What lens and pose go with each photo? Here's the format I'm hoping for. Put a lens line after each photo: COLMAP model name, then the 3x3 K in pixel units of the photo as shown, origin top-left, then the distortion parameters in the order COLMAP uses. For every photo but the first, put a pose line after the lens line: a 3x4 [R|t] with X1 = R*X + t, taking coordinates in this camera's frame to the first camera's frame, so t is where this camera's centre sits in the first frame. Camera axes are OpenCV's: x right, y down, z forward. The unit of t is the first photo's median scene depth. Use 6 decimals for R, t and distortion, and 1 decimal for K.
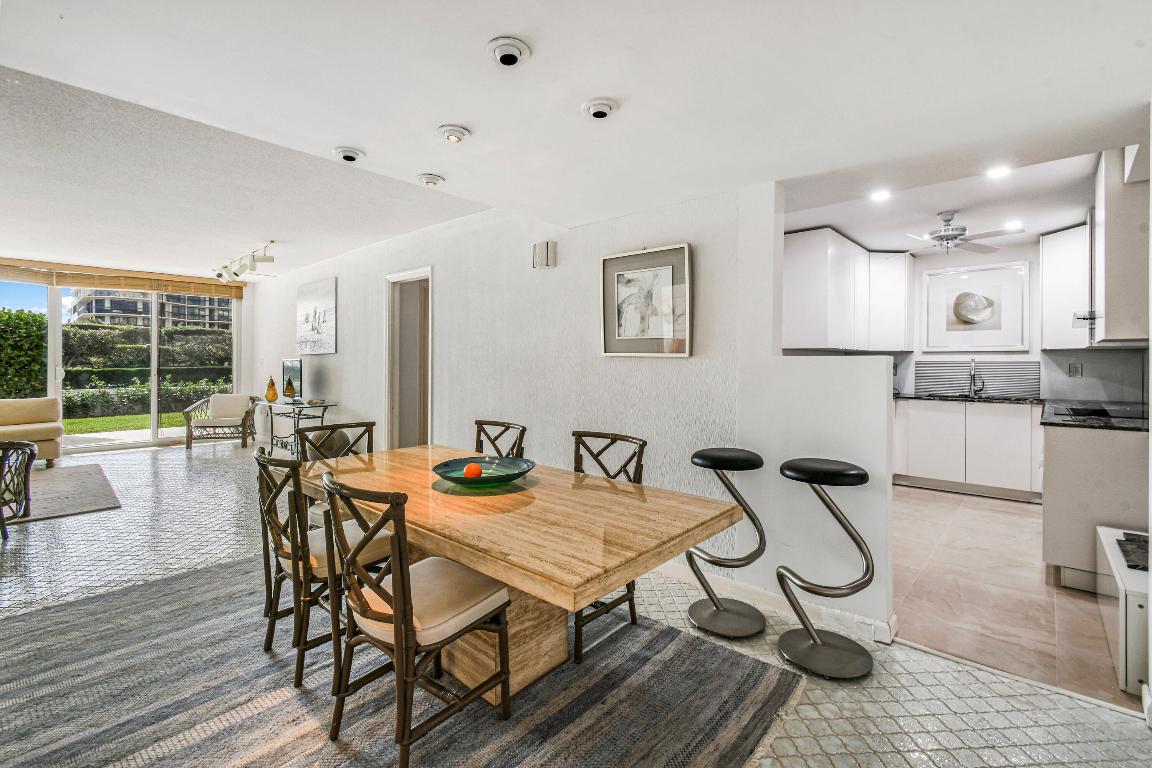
lens RADIAL K [[517.1, 0, 581.2], [0, 517.1, 368.0], [0, 0, 1]] dist [-0.000345, -0.000554]
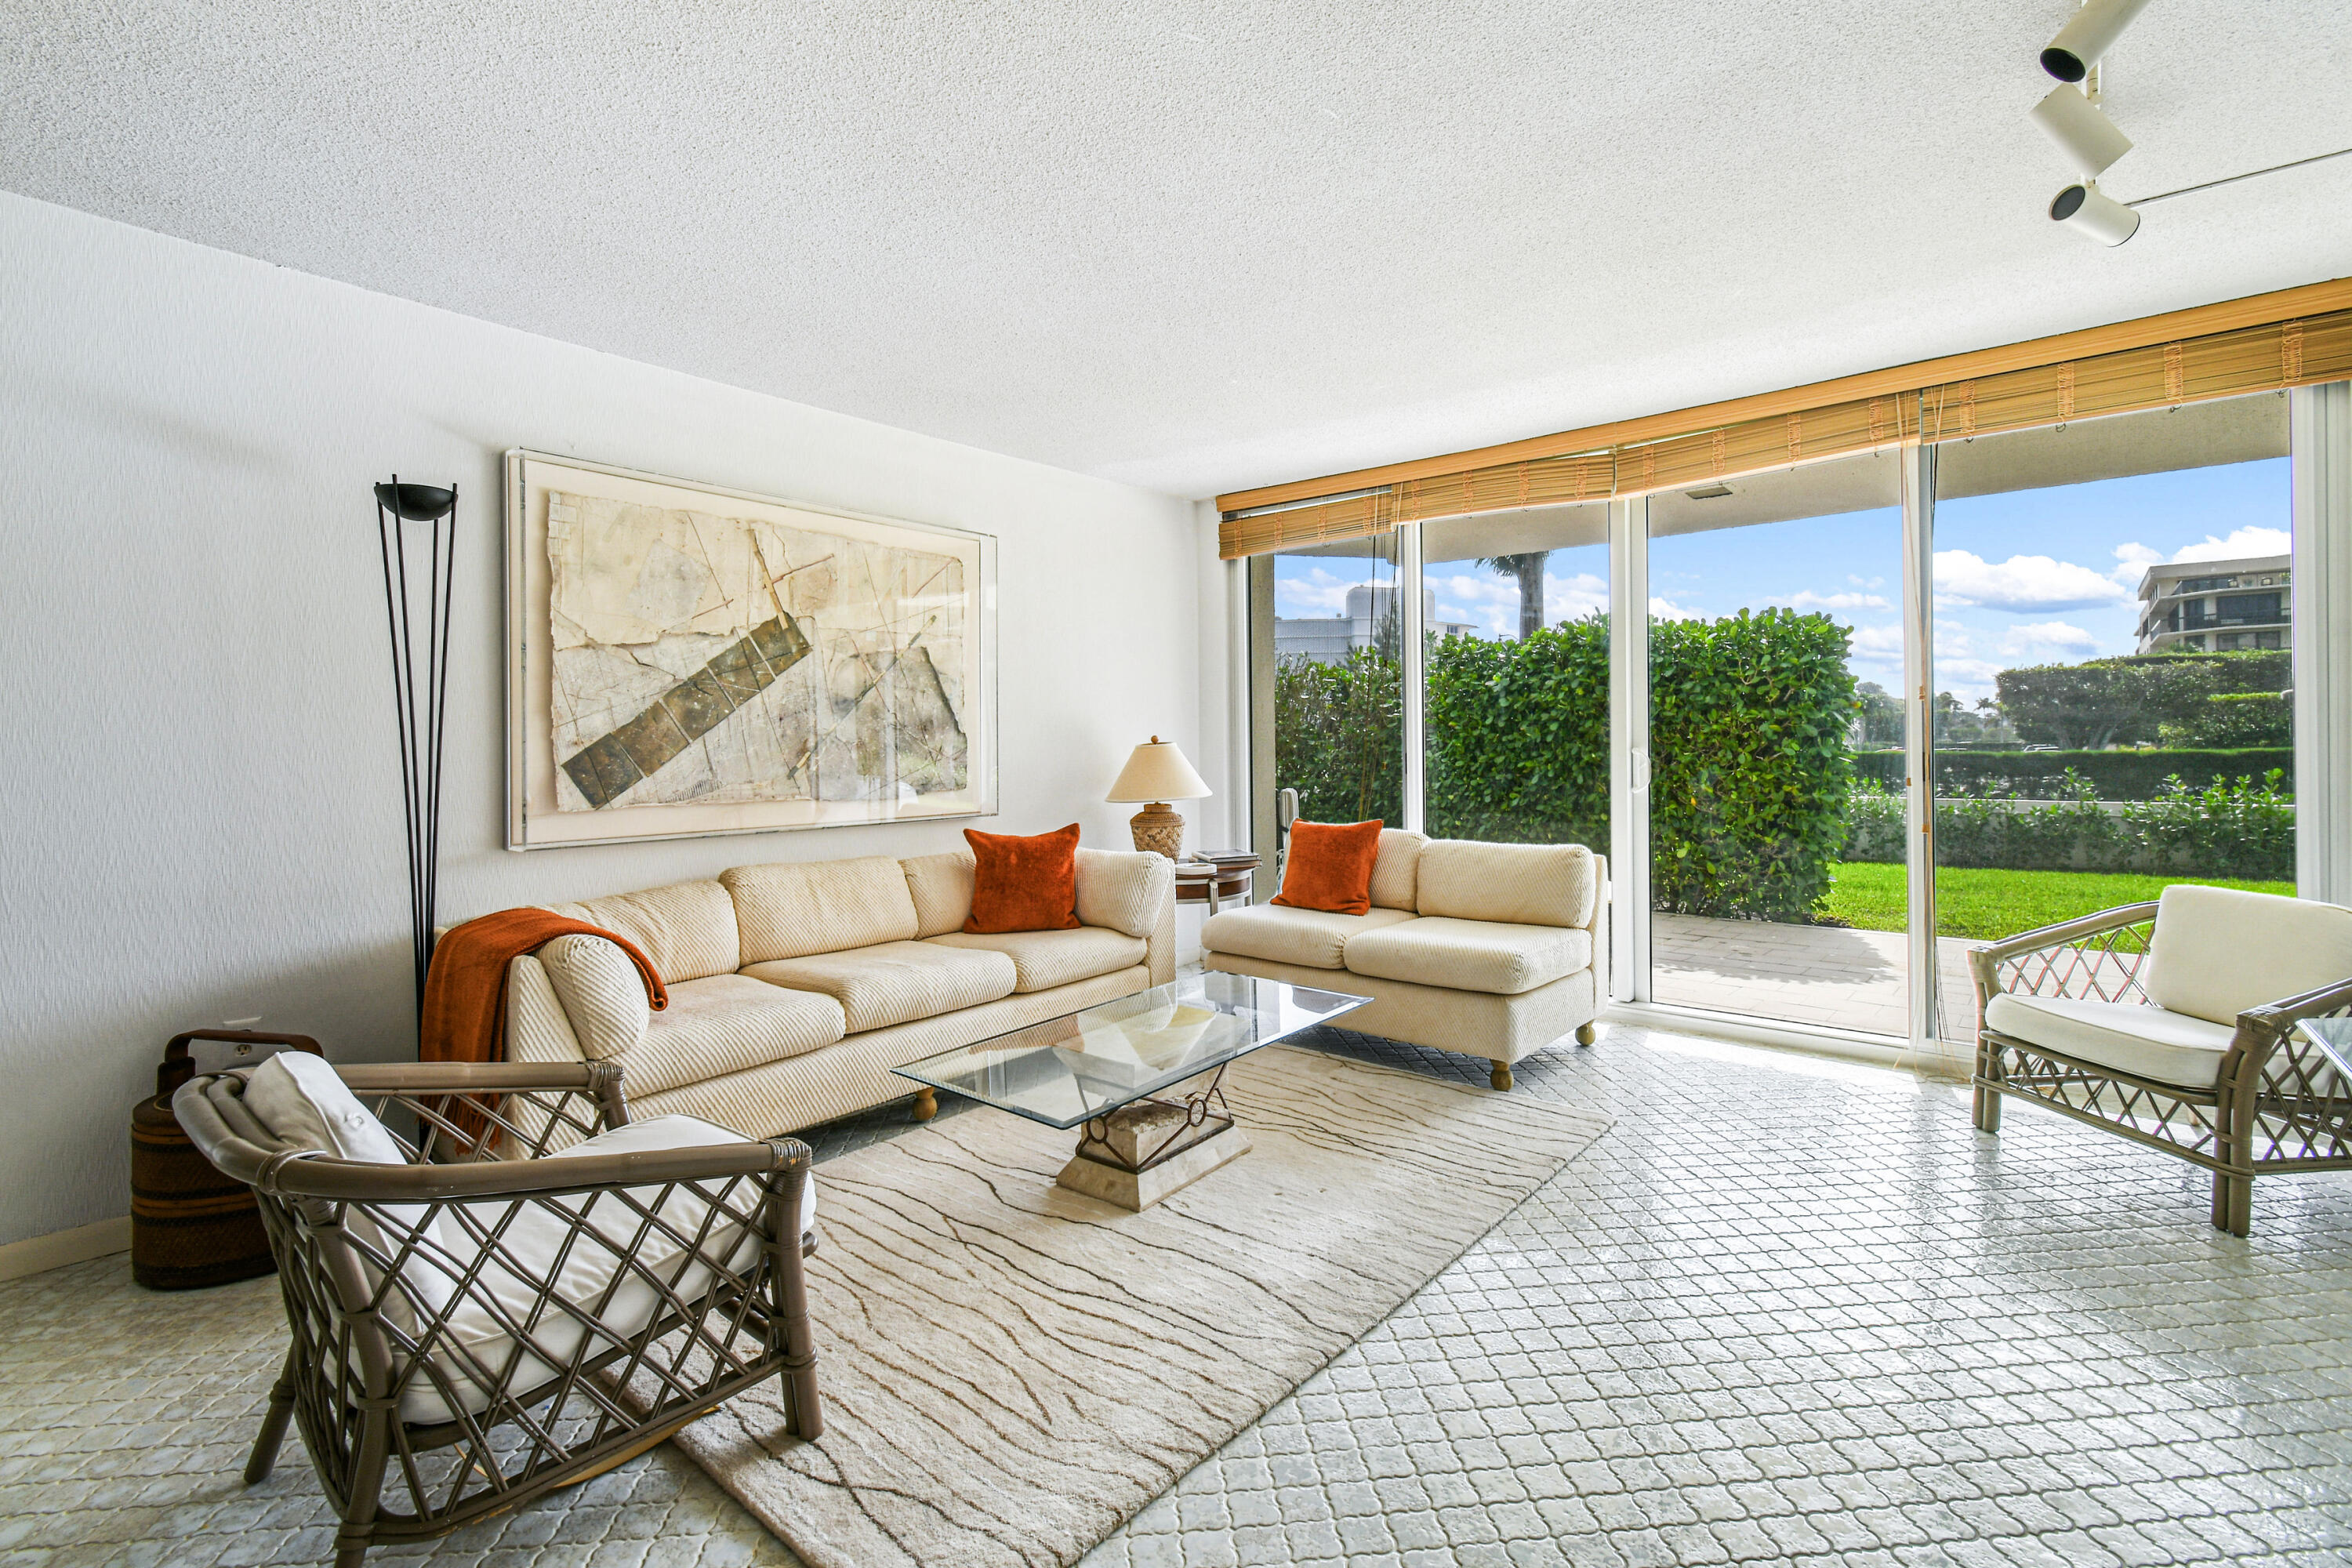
lens RADIAL K [[1055.8, 0, 1186.6], [0, 1055.8, 751.4], [0, 0, 1]] dist [-0.000345, -0.000554]
pose [[0.047893, 0.004880, -0.998841, -0.800449], [-0.001231, 0.999988, 0.004827, -0.007891], [0.998852, 0.000998, 0.047898, 1.478886]]
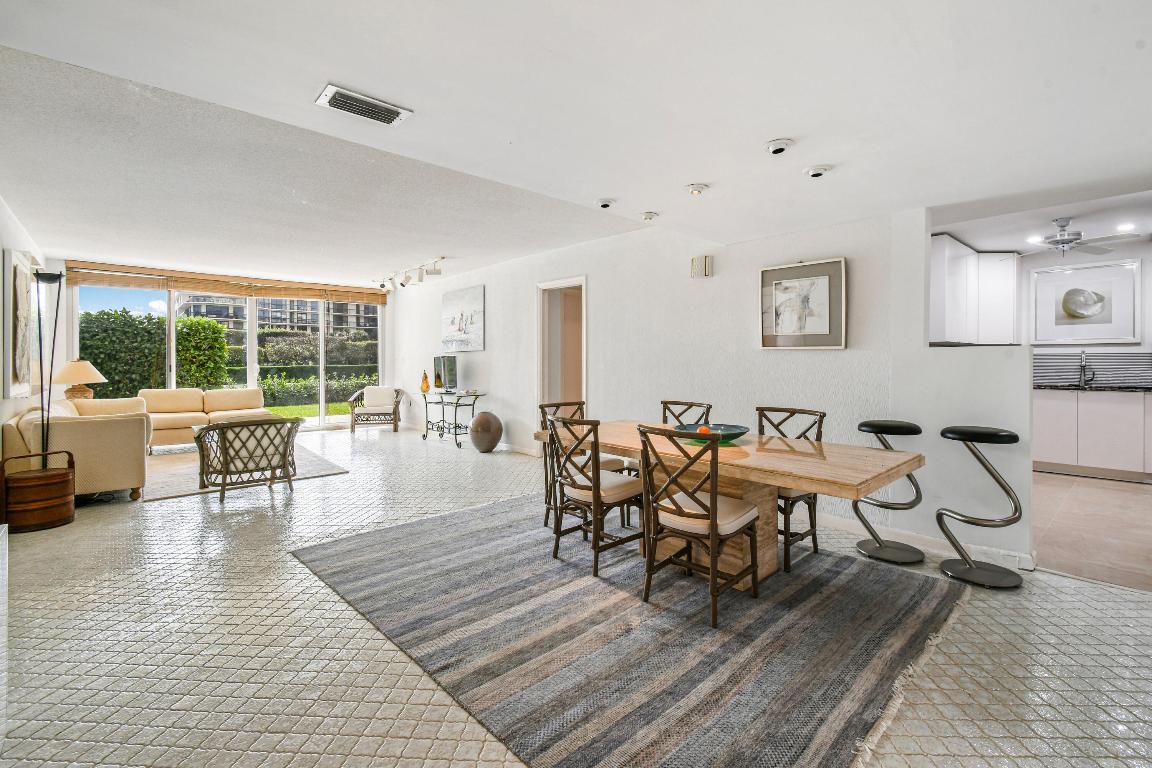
lens RADIAL K [[515.2, 0, 579.3], [0, 515.2, 367.0], [0, 0, 1]] dist [0.008685, -0.006667]
pose [[0.994663, -0.003878, -0.103100, -0.274643], [0.004041, 0.999991, 0.001379, 0.016178], [0.103093, -0.001789, 0.994670, -0.275732]]
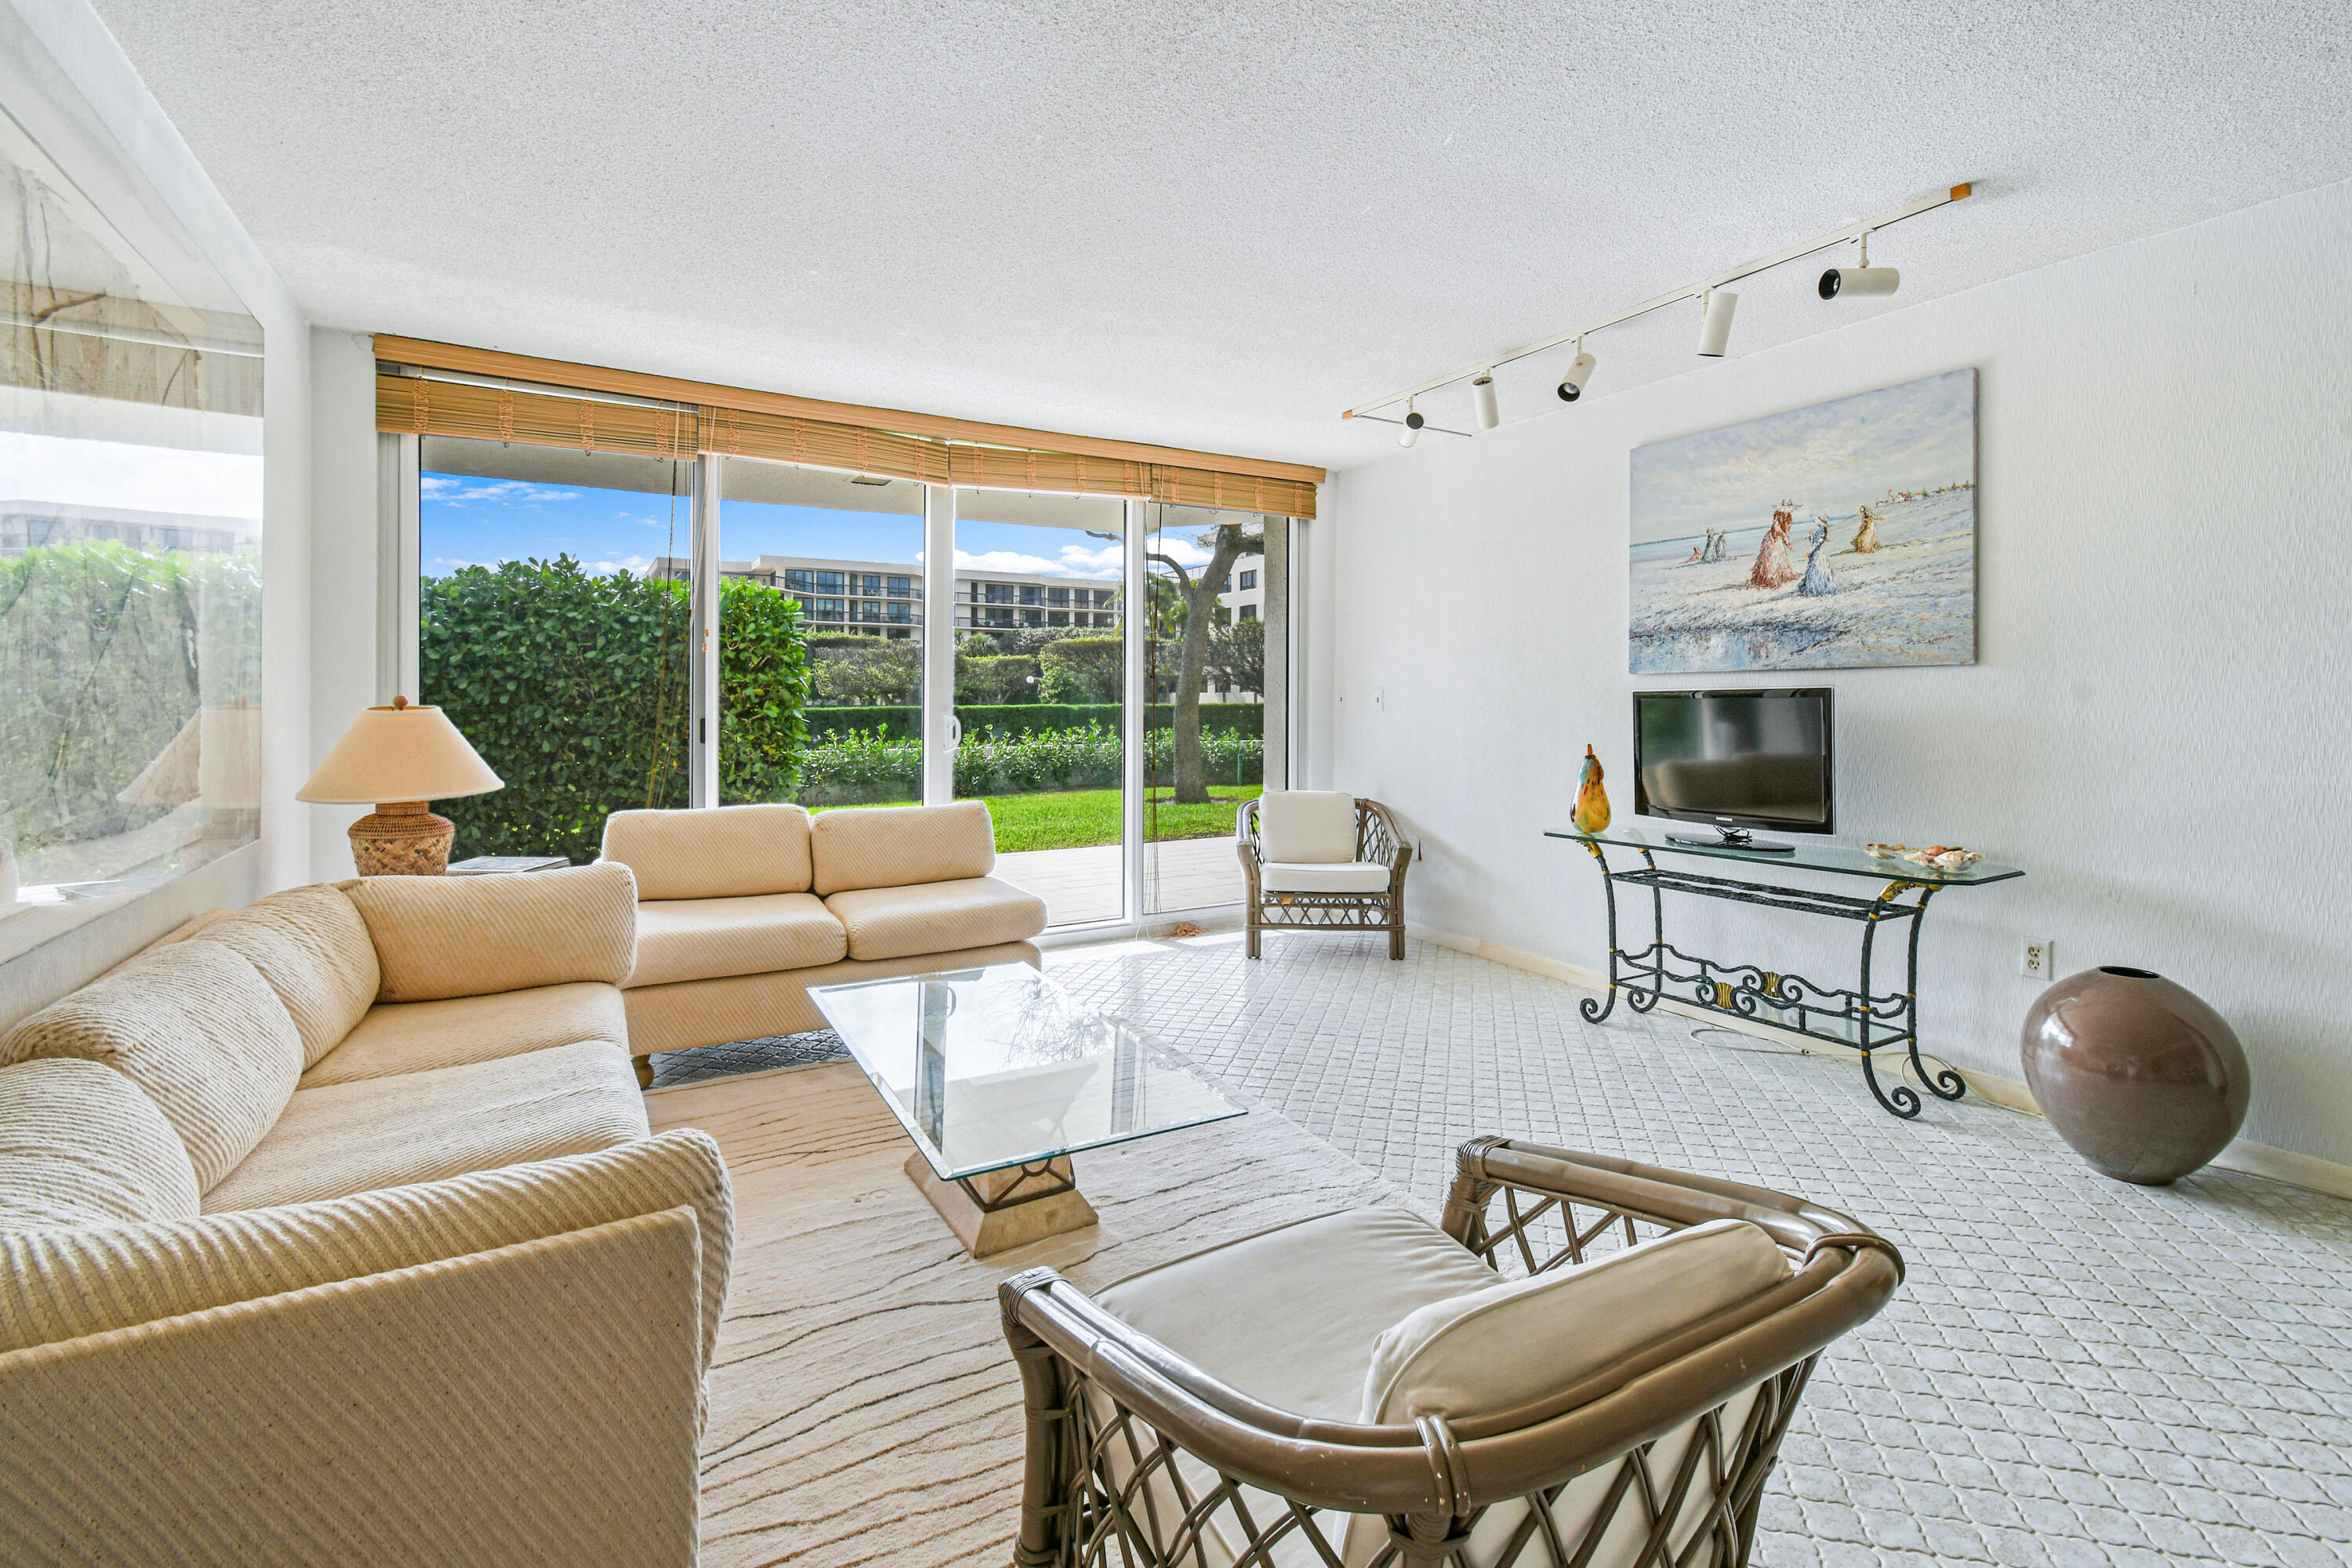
lens RADIAL K [[1066.4, 0, 1184.7], [0, 1066.4, 710.8], [0, 0, 1]] dist [0.002597, -0.000457]
pose [[0.954876, 0.001799, -0.296998, -1.361947], [-0.001091, 0.999996, 0.002548, -0.012118], [0.297002, -0.002109, 0.954875, 0.737872]]
